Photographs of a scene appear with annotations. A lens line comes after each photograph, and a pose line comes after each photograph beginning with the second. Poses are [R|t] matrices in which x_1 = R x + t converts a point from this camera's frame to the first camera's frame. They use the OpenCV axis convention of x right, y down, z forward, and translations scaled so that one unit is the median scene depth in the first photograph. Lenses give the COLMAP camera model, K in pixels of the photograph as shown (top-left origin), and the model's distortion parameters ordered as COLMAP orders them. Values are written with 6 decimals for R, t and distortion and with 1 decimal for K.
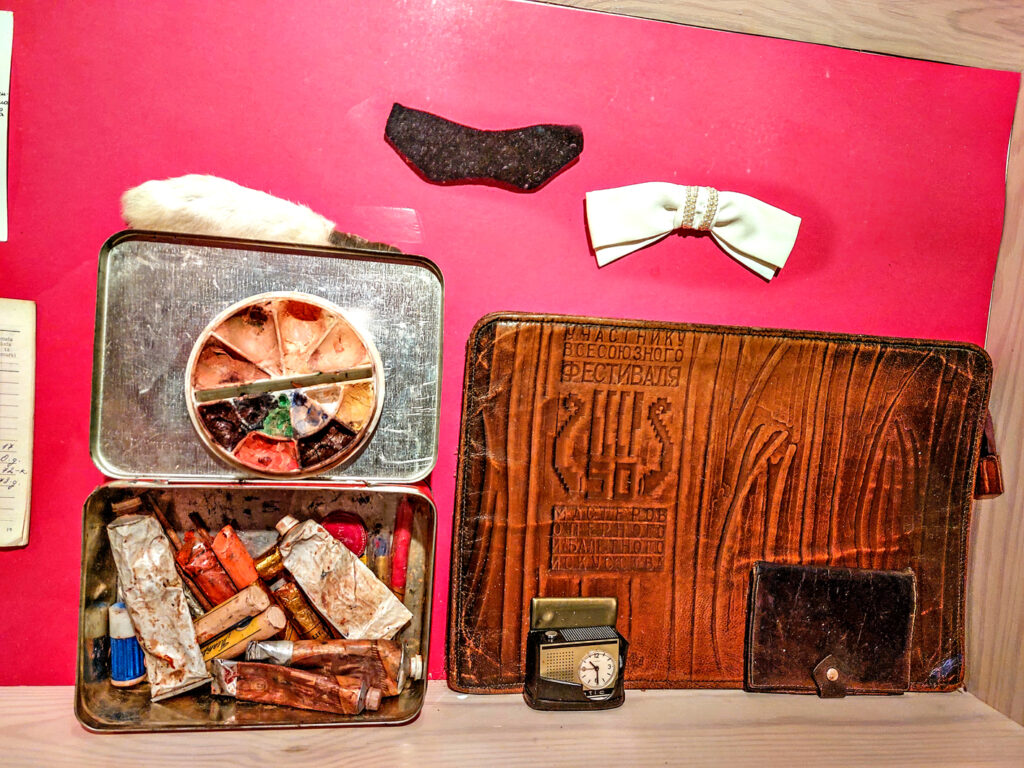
lens RADIAL K [[725.9, 0, 512.0], [0, 725.9, 384.0], [0, 0, 1]] dist [-0.005408, -0.003695]
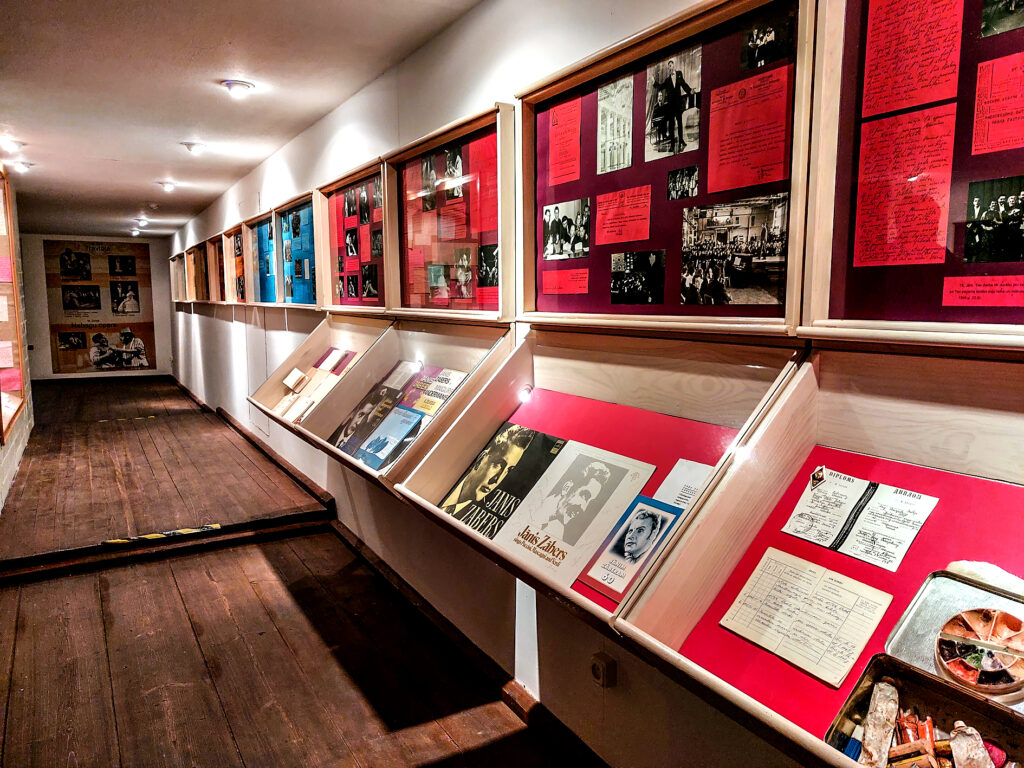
lens RADIAL K [[725.9, 0, 512.0], [0, 725.9, 384.0], [0, 0, 1]] dist [-0.005408, -0.003695]
pose [[0.425958, -0.043362, -0.903703, 0.950715], [-0.620402, 0.713028, -0.326638, 0.935727], [0.658530, 0.699793, 0.276818, -0.907923]]
